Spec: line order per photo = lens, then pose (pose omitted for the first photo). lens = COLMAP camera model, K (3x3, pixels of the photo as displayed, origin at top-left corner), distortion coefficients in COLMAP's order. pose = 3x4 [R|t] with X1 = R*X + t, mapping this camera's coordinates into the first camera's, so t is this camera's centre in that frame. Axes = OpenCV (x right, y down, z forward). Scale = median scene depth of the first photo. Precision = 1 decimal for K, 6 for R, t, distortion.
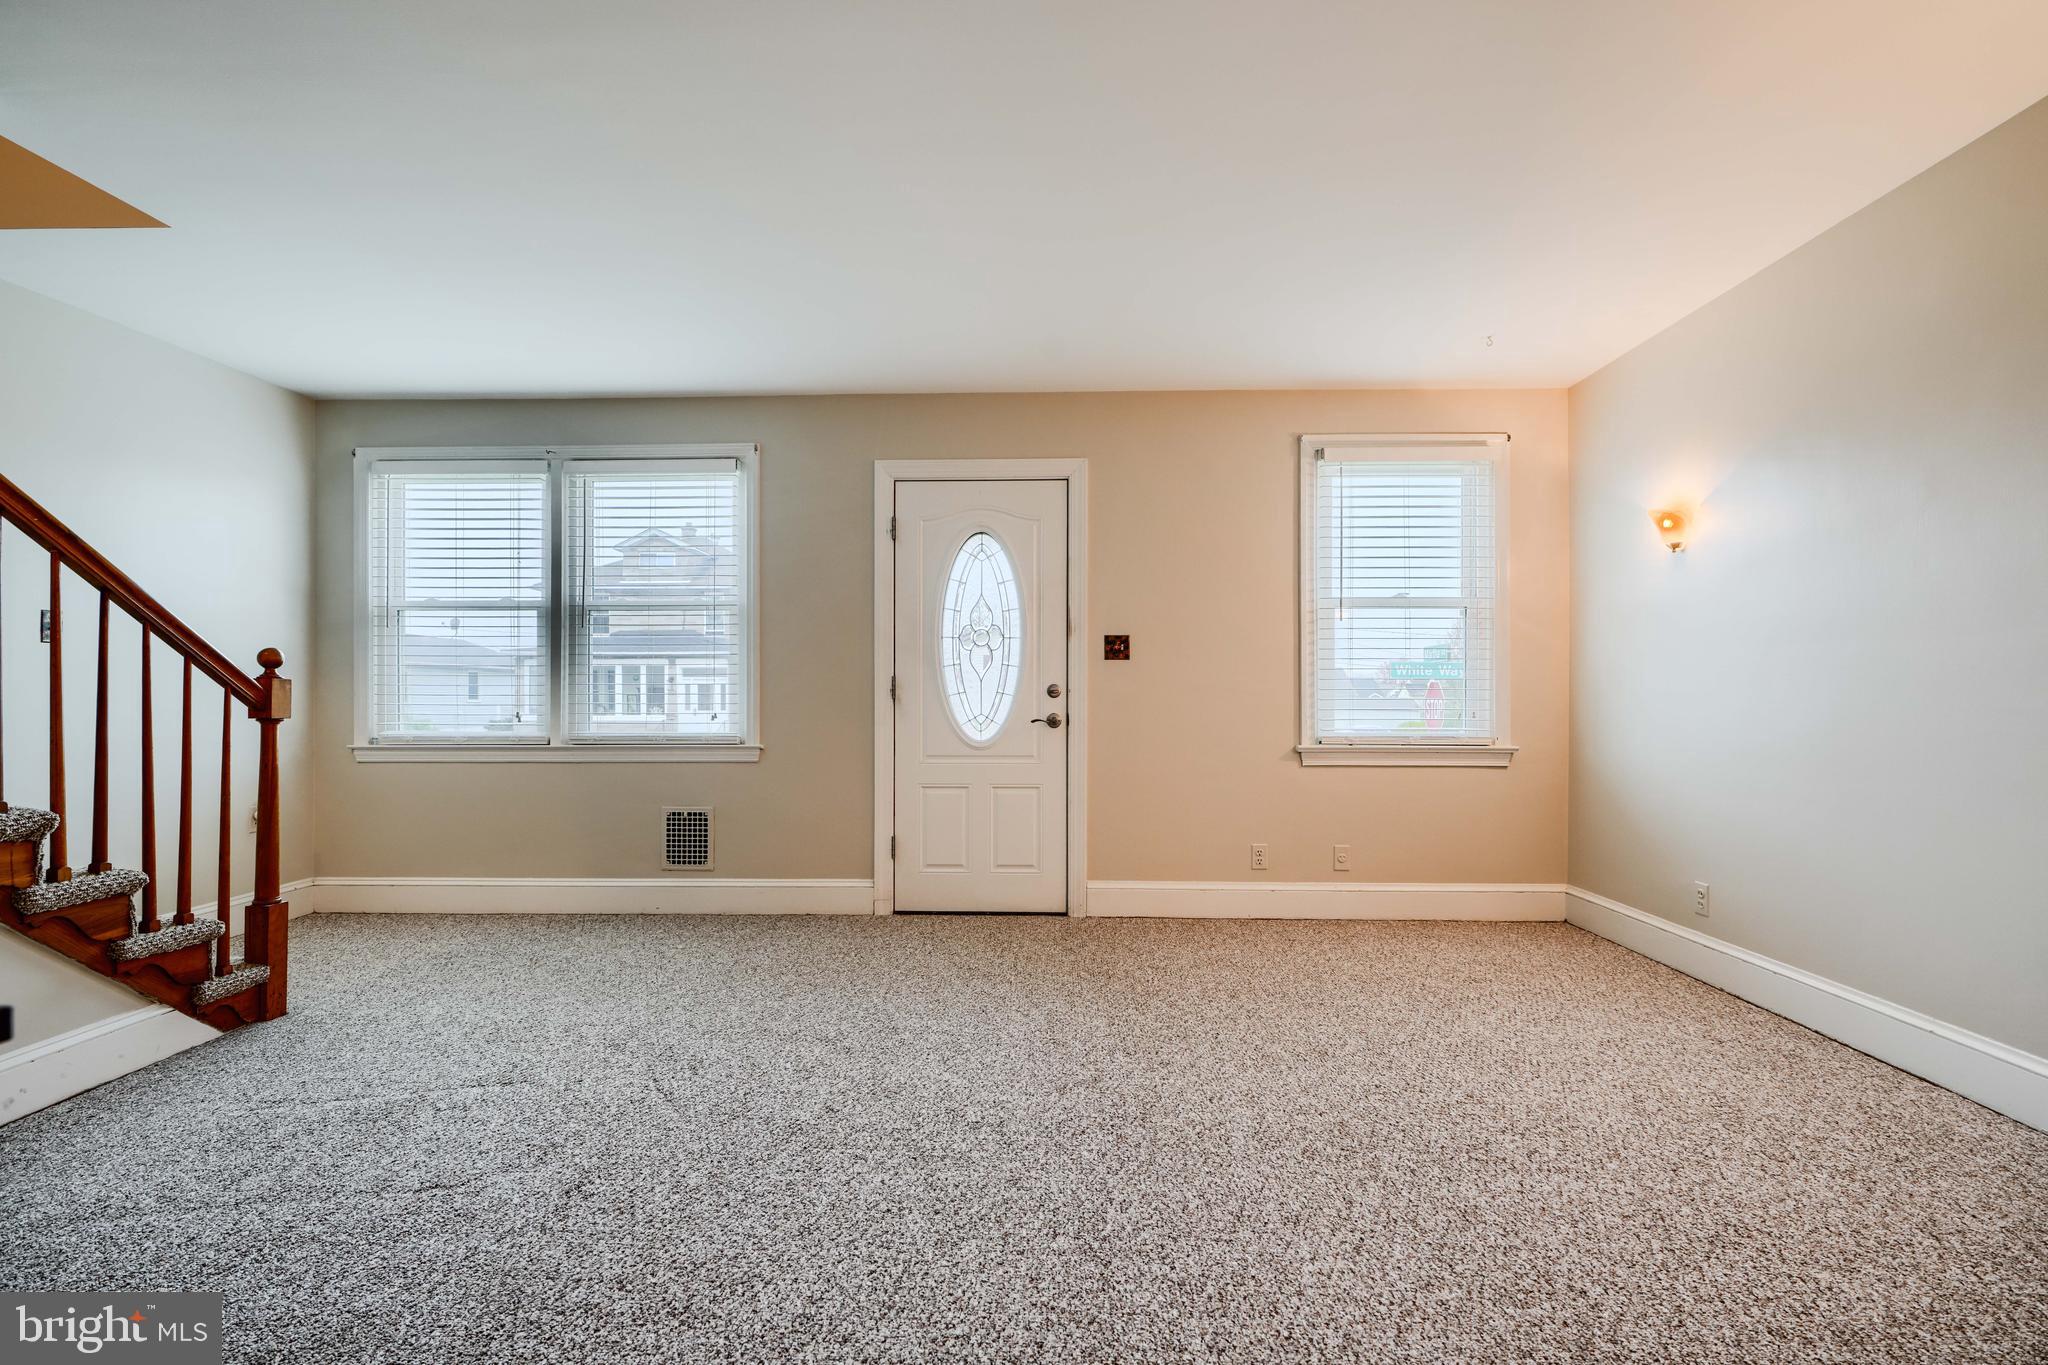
lens RADIAL K [[929.4, 0, 1028.9], [0, 929.4, 685.6], [0, 0, 1]] dist [0.001430, 0.000317]
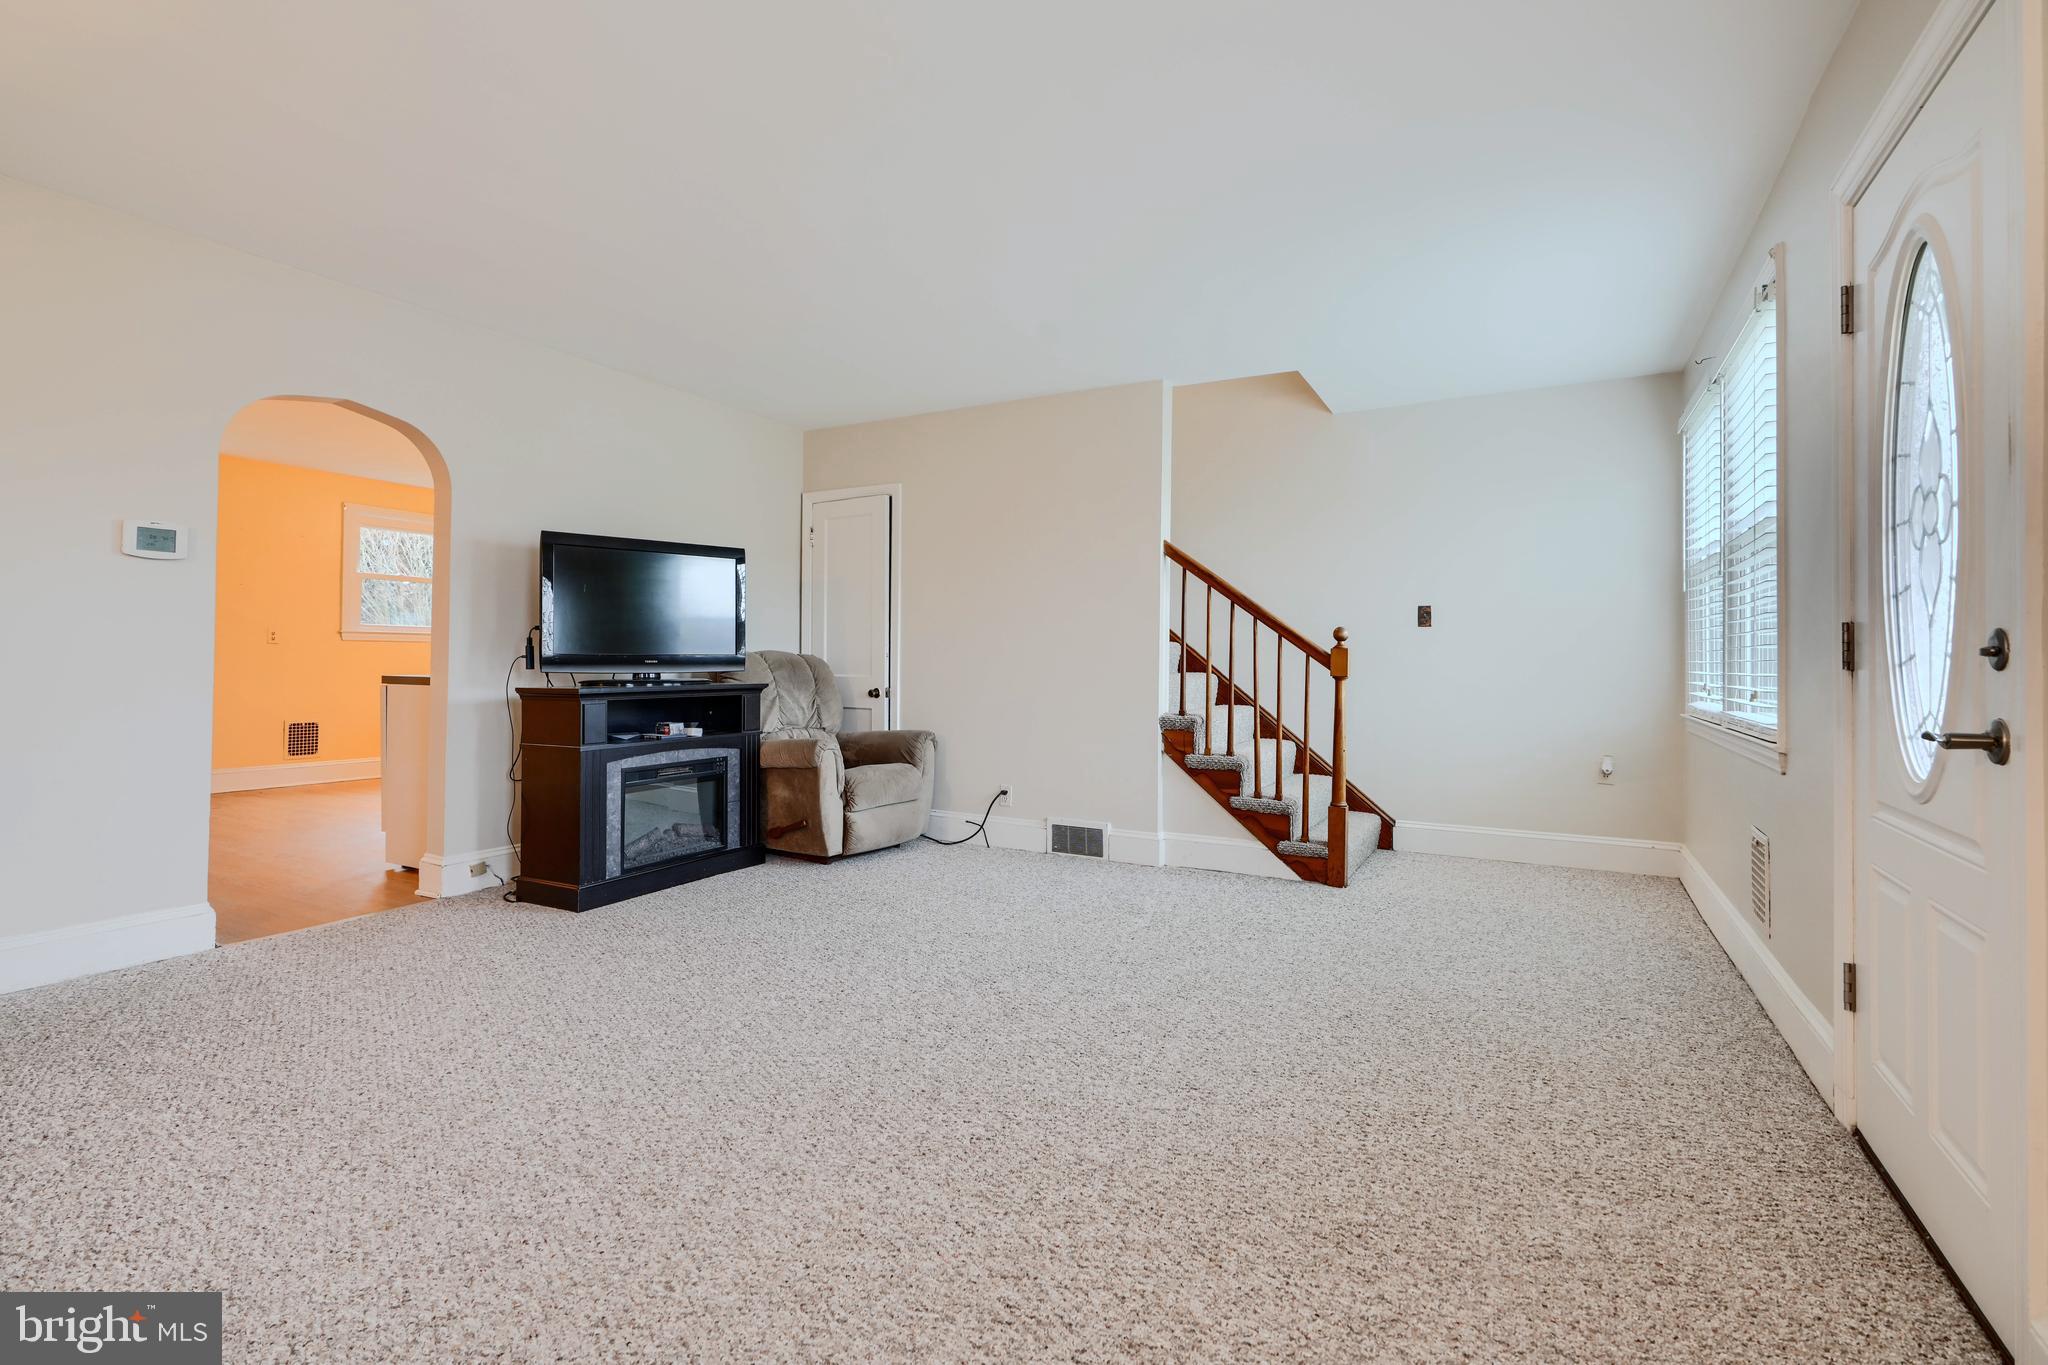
lens RADIAL K [[927.9, 0, 1031.4], [0, 927.9, 649.5], [0, 0, 1]] dist [0.000059, -0.000016]
pose [[-0.449601, -0.010824, -0.893164, 0.712238], [0.000846, 0.999921, -0.012544, 0.011339], [0.893229, -0.006396, -0.449556, 1.293420]]
